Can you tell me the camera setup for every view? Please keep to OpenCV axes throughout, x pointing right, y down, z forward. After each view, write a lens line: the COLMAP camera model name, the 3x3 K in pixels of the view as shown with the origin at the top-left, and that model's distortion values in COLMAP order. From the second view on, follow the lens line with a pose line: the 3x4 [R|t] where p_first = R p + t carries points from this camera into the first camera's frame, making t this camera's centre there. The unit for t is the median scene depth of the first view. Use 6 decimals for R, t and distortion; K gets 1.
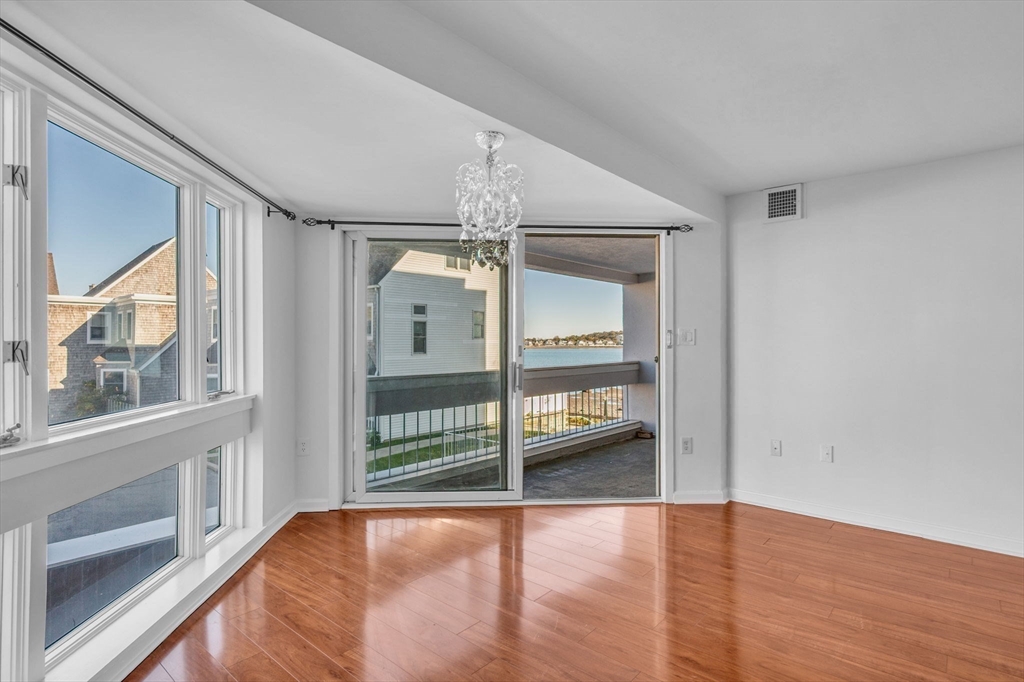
lens RADIAL K [[520.1, 0, 512.0], [0, 520.1, 341.0], [0, 0, 1]] dist [0.015548, -0.000067]
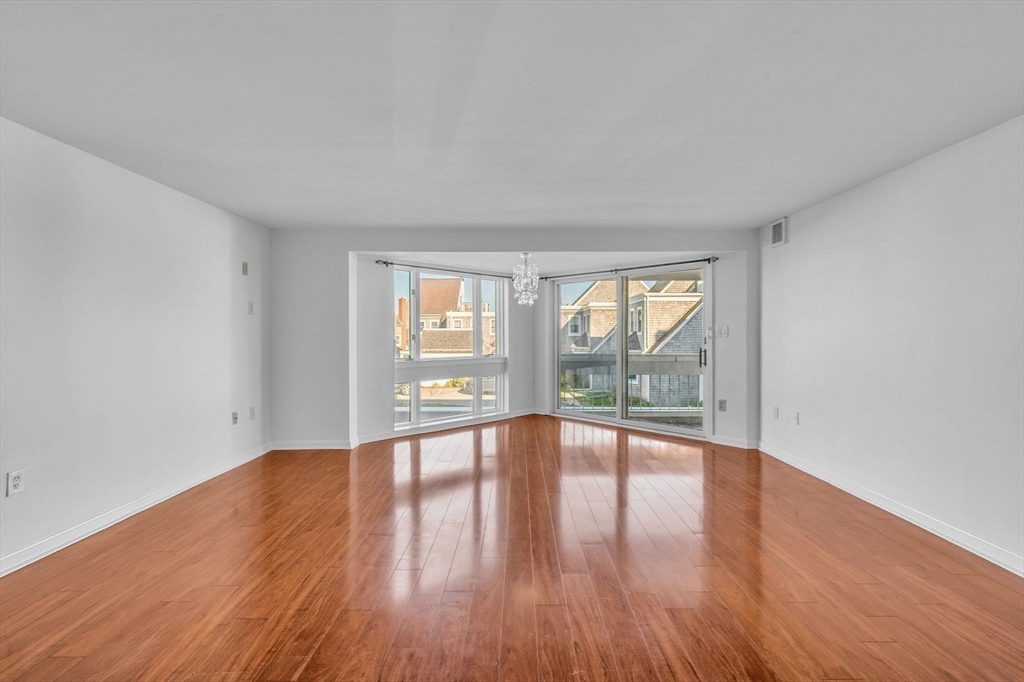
lens RADIAL K [[520.1, 0, 512.0], [0, 520.1, 341.0], [0, 0, 1]] dist [0.015548, -0.000067]
pose [[0.615507, 0.009339, -0.788076, 0.517633], [0.003010, 0.999895, 0.014199, -0.001507], [0.788125, -0.011112, 0.615414, -0.169495]]
